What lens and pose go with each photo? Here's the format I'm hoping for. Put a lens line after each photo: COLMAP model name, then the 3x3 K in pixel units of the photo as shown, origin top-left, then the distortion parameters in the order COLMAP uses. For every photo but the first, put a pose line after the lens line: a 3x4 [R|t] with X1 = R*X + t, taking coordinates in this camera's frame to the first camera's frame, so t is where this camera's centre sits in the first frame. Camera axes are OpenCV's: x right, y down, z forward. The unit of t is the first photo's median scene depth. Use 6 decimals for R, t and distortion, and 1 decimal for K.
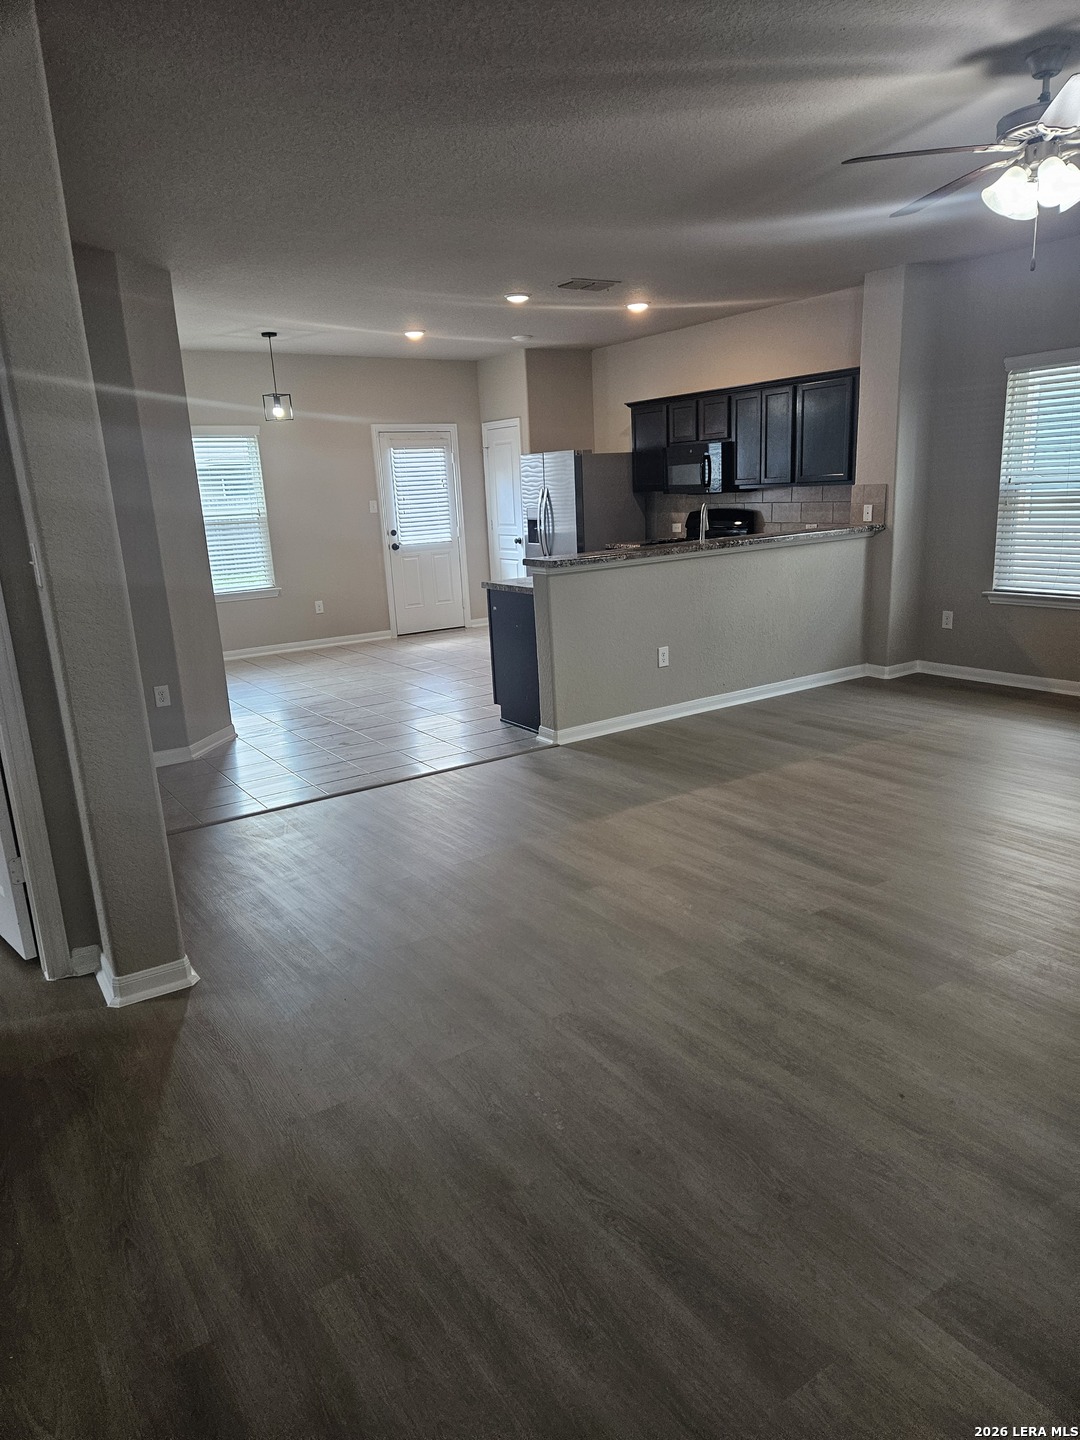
lens RADIAL K [[954.0, 0, 528.9], [0, 954.0, 719.7], [0, 0, 1]] dist [0.101311, -0.052530]
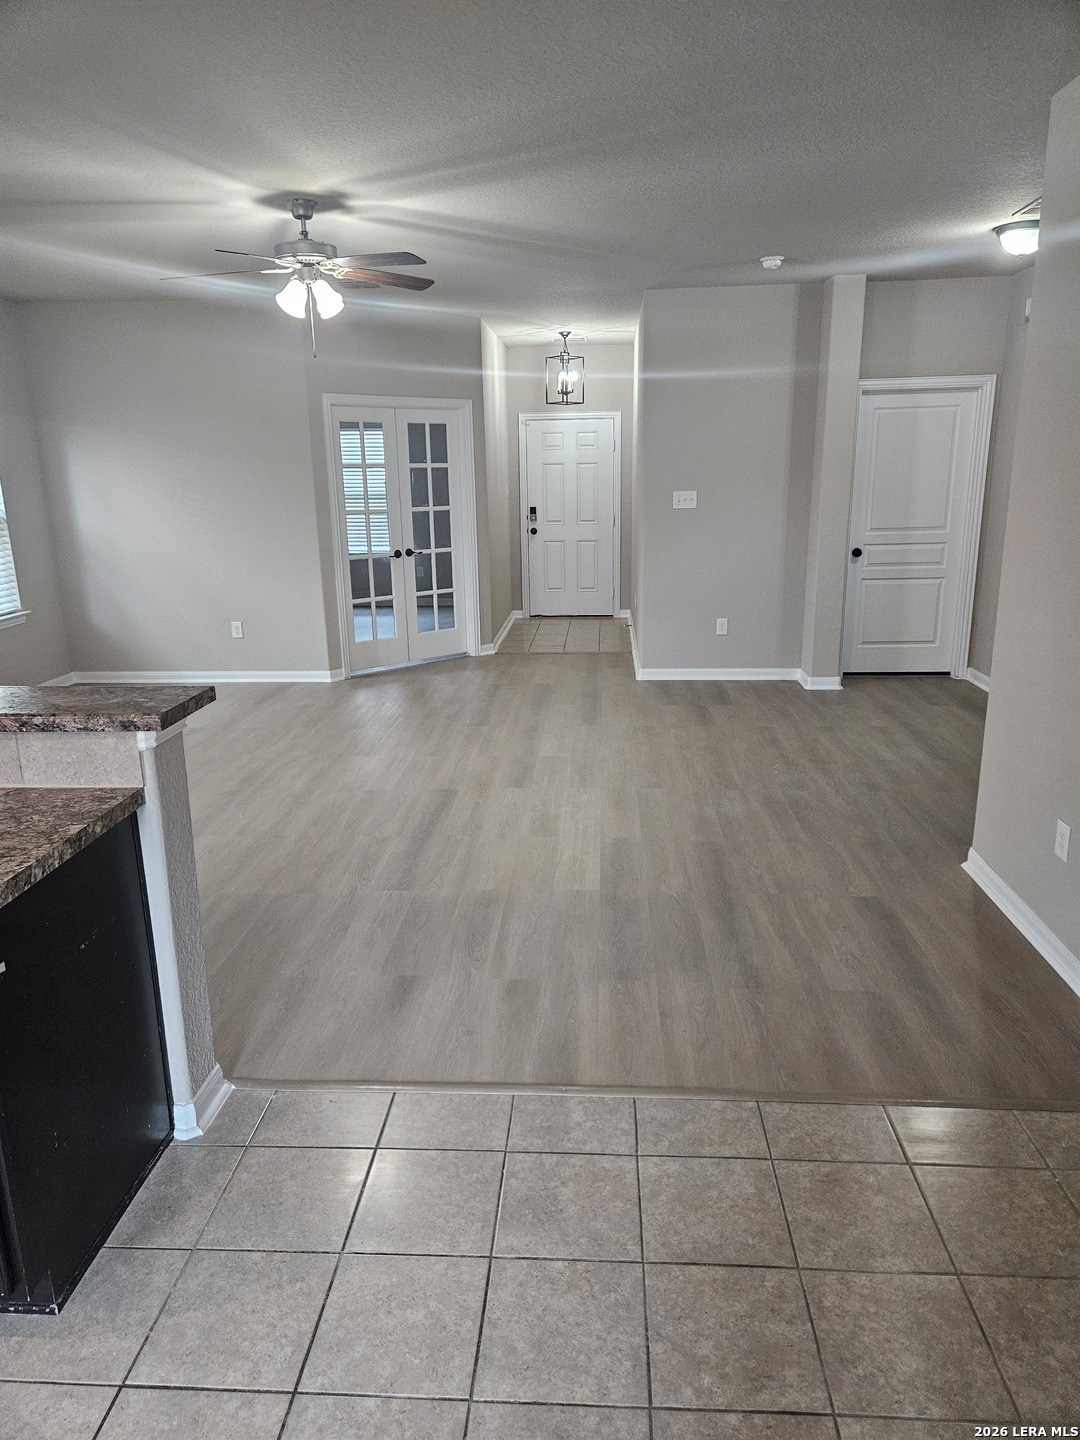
lens RADIAL K [[954.0, 0, 528.9], [0, 954.0, 719.7], [0, 0, 1]] dist [0.101311, -0.052530]
pose [[-0.791357, -0.096361, 0.603712, -0.595727], [0.201581, 0.891147, 0.406476, -0.492544], [-0.577164, 0.443364, -0.685791, 1.962561]]
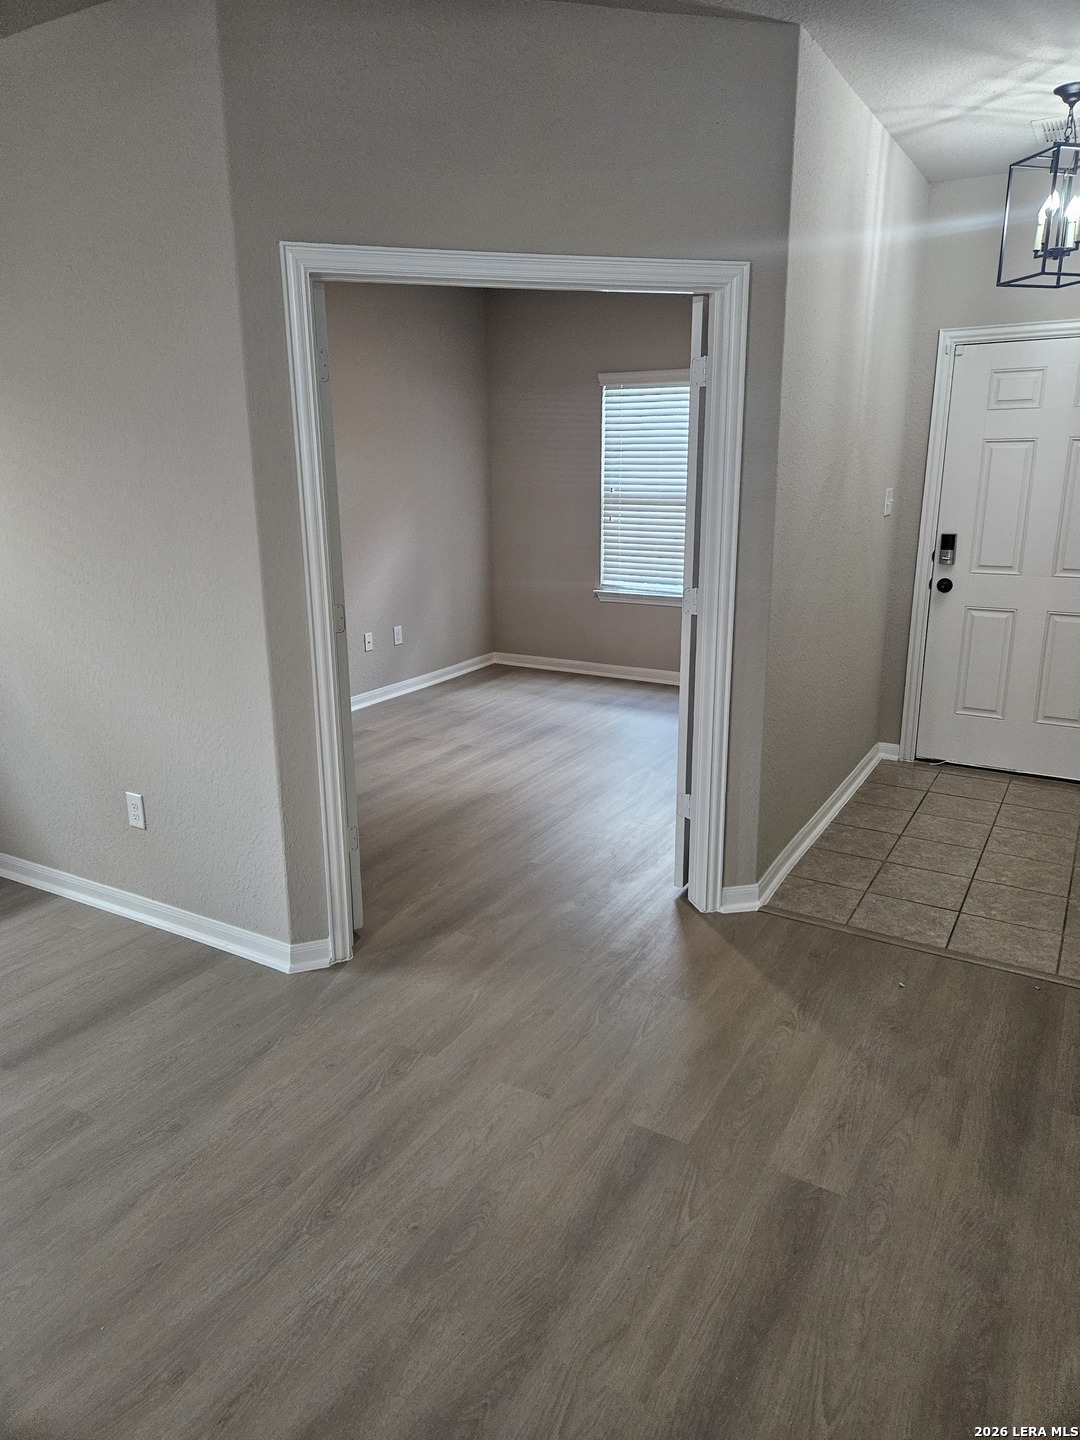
lens RADIAL K [[935.1, 0, 549.5], [0, 935.1, 703.8], [0, 0, 1]] dist [0.053856, -0.048675]
pose [[-0.439052, -0.179793, 0.880288, 0.277162], [0.246849, 0.917929, 0.310600, -0.205237], [-0.863886, 0.353668, -0.358637, 0.680927]]
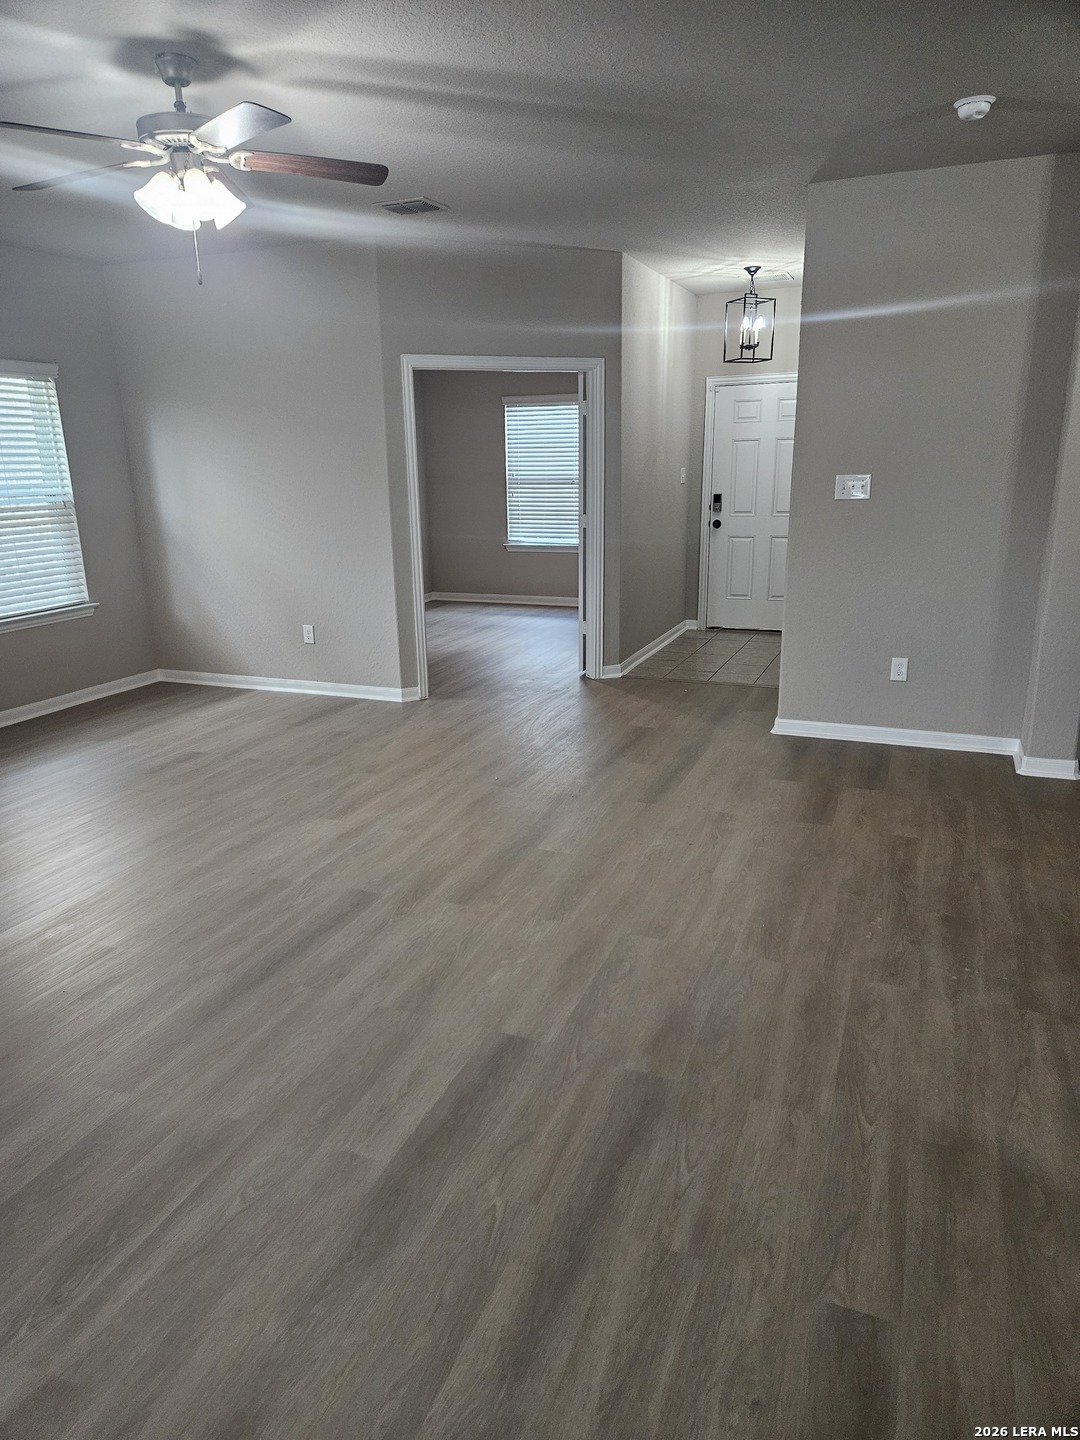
lens RADIAL K [[954.0, 0, 528.9], [0, 954.0, 719.7], [0, 0, 1]] dist [0.101311, -0.052530]
pose [[-0.557929, -0.164721, 0.813377, -0.544070], [0.245176, 0.903639, 0.351177, -0.322379], [-0.792845, 0.395353, -0.463781, 1.344870]]
